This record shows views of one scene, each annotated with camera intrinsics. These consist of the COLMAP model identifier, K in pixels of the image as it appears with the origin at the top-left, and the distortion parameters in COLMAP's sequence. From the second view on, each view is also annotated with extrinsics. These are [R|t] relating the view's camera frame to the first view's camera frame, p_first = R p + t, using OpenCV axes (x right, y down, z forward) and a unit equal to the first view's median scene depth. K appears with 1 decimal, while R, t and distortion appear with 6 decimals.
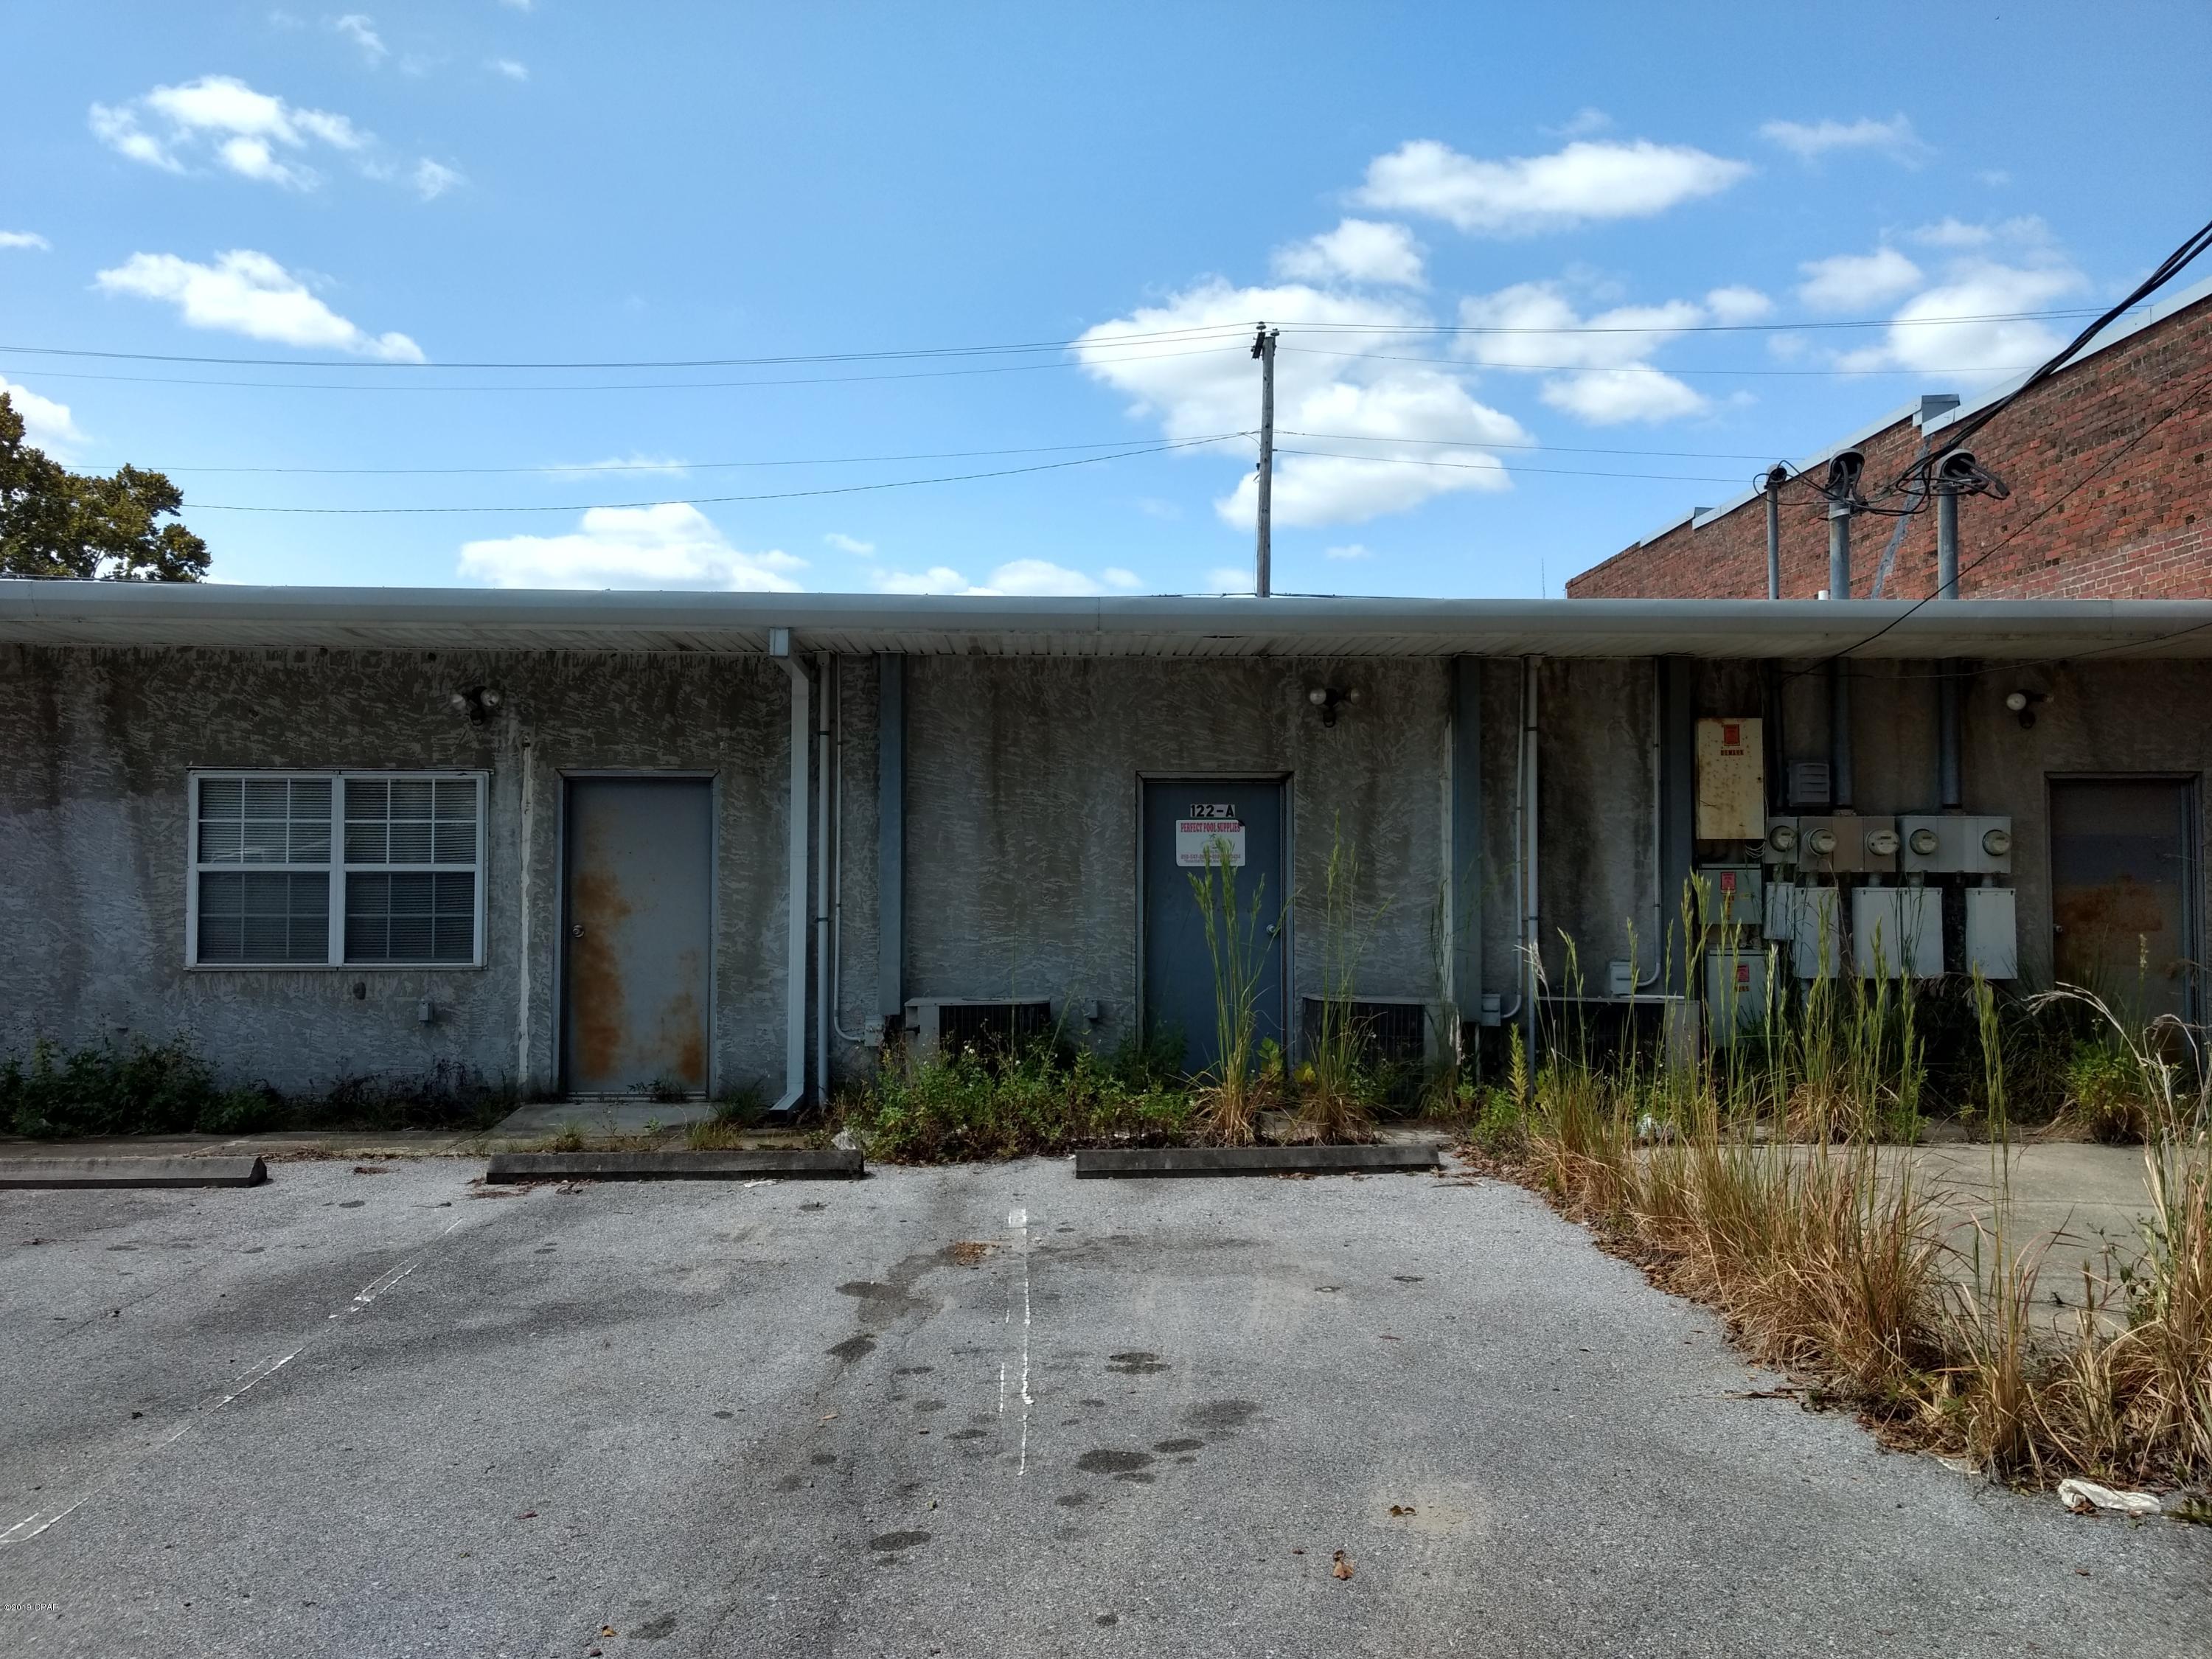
lens RADIAL K [[1746.7, 0, 1103.5], [0, 1746.7, 817.8], [0, 0, 1]] dist [0.000657, 0.071979]
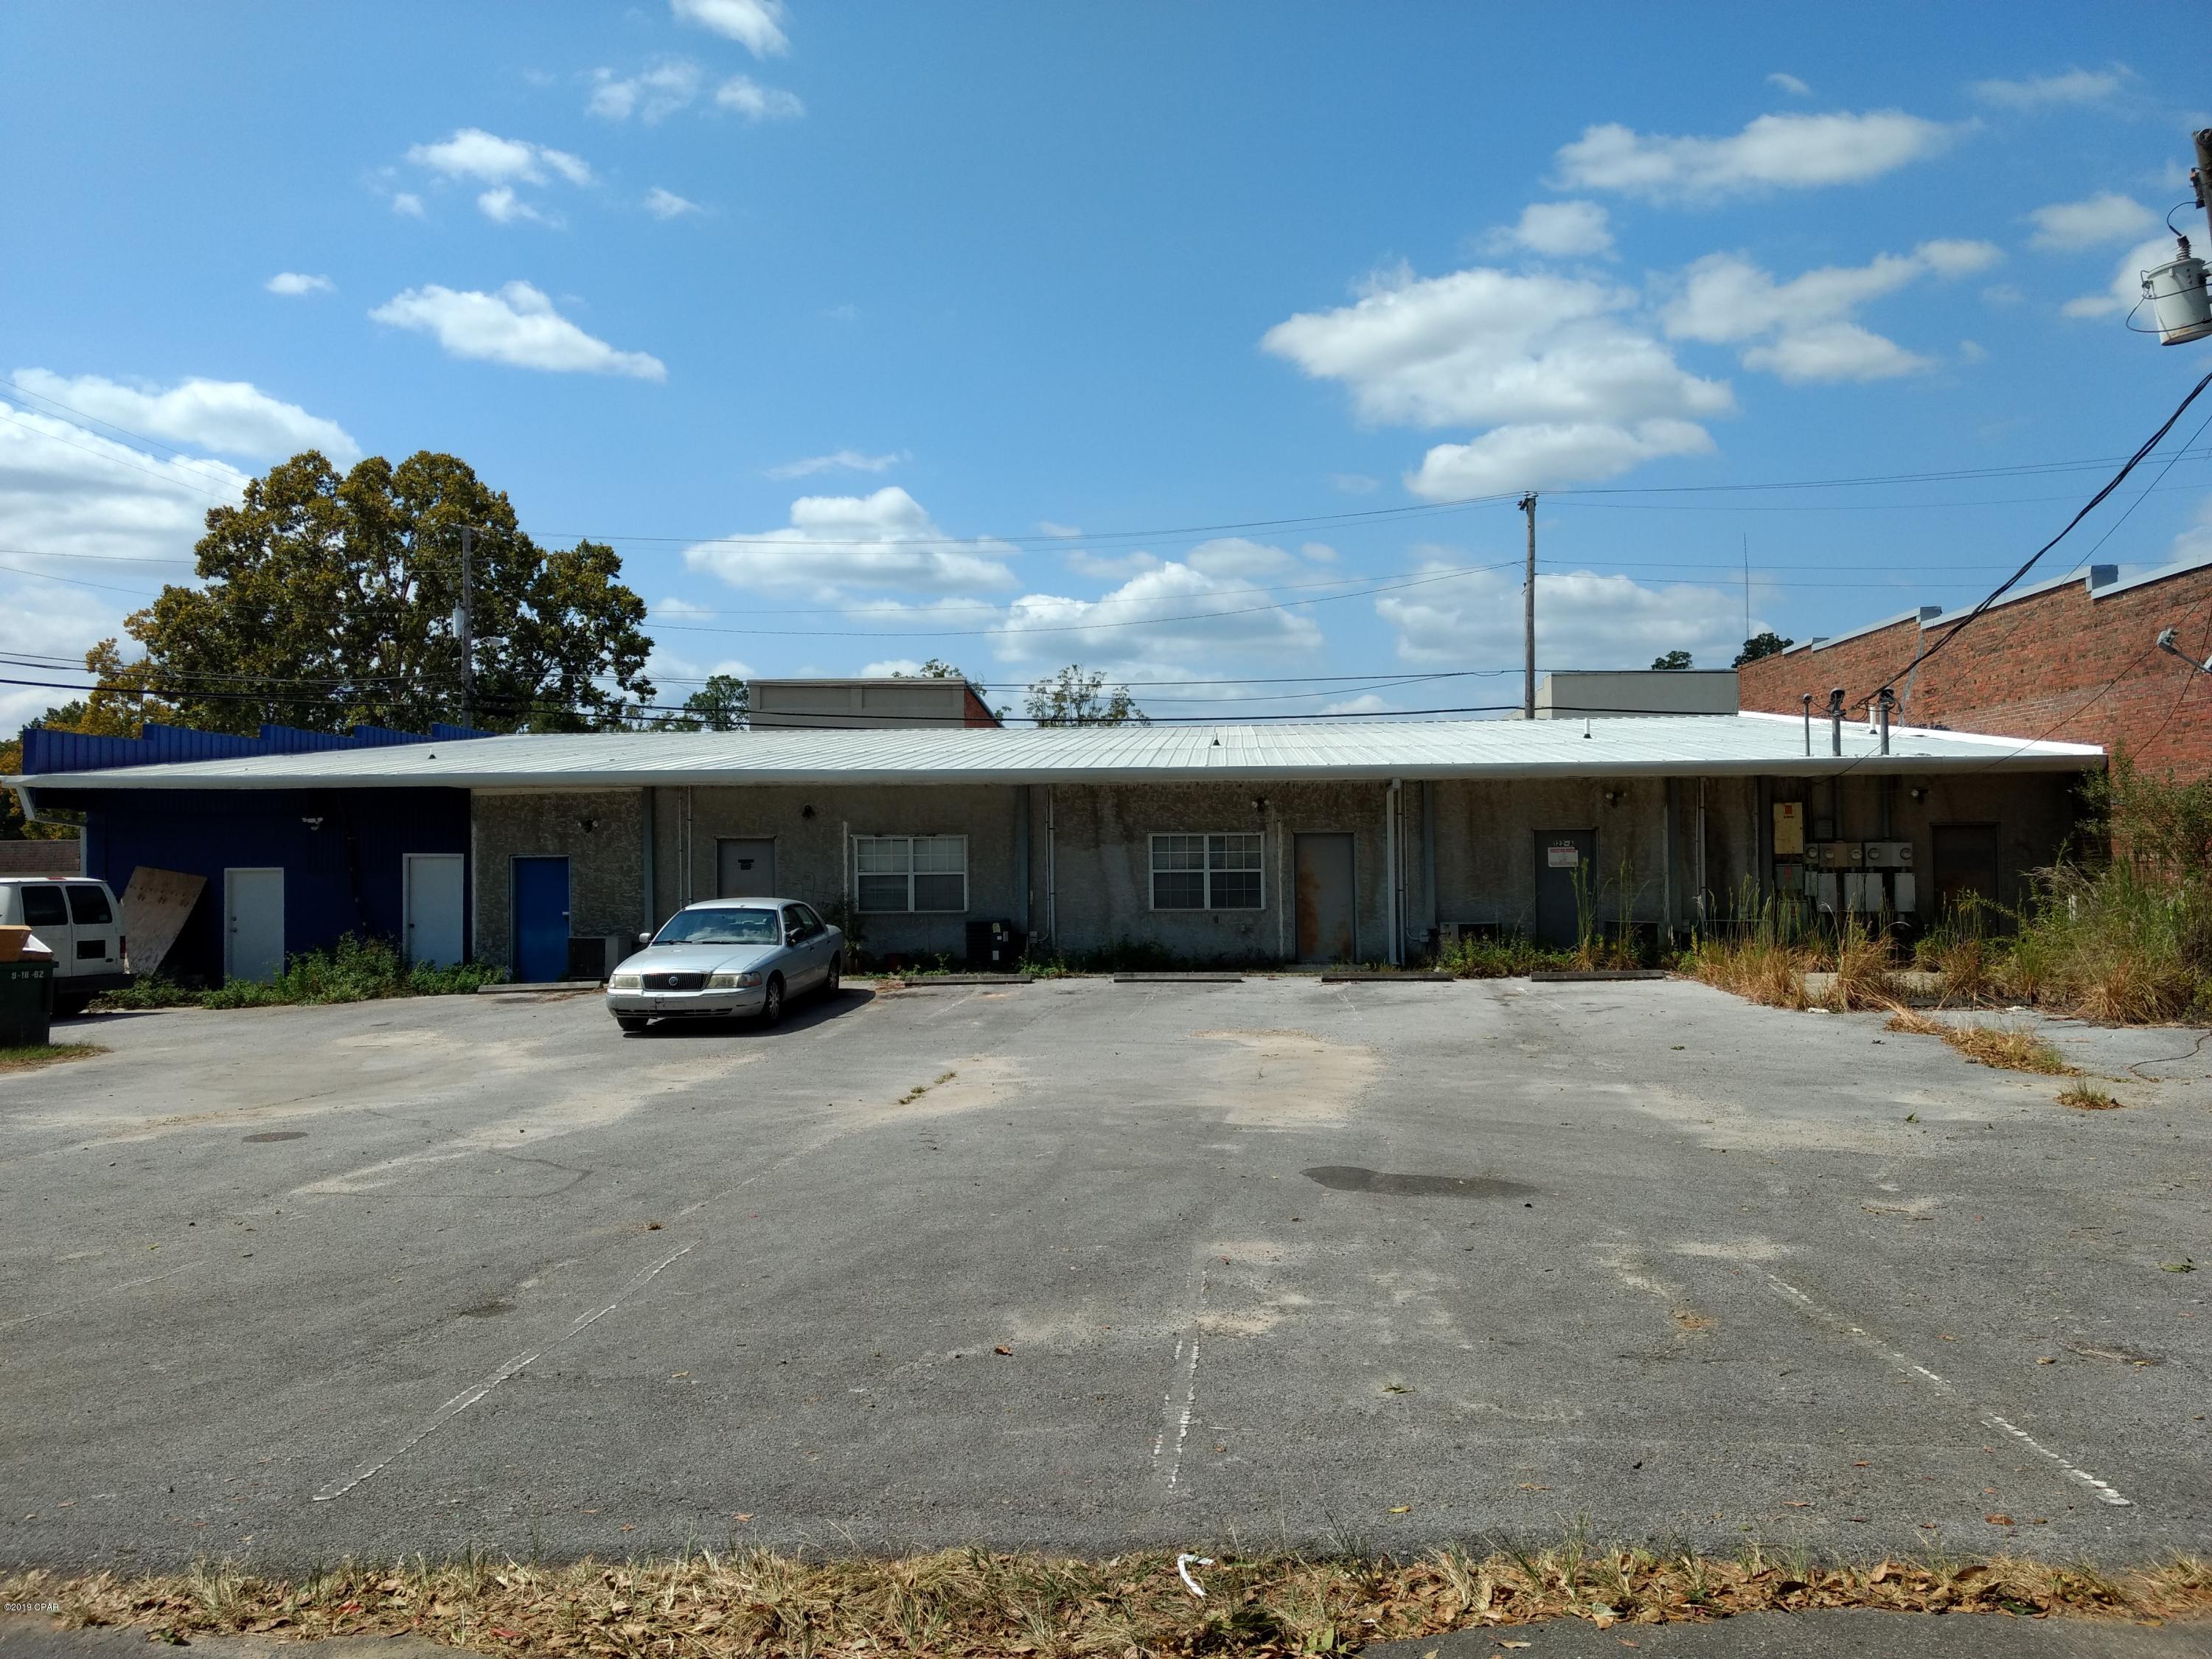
lens RADIAL K [[1731.1, 0, 1104.9], [0, 1731.1, 822.4], [0, 0, 1]] dist [0.034820, 0.005041]
pose [[0.994089, -0.012404, -0.107854, -0.307606], [0.014277, 0.999760, 0.016610, -0.082043], [0.107622, -0.018052, 0.994028, -1.440737]]
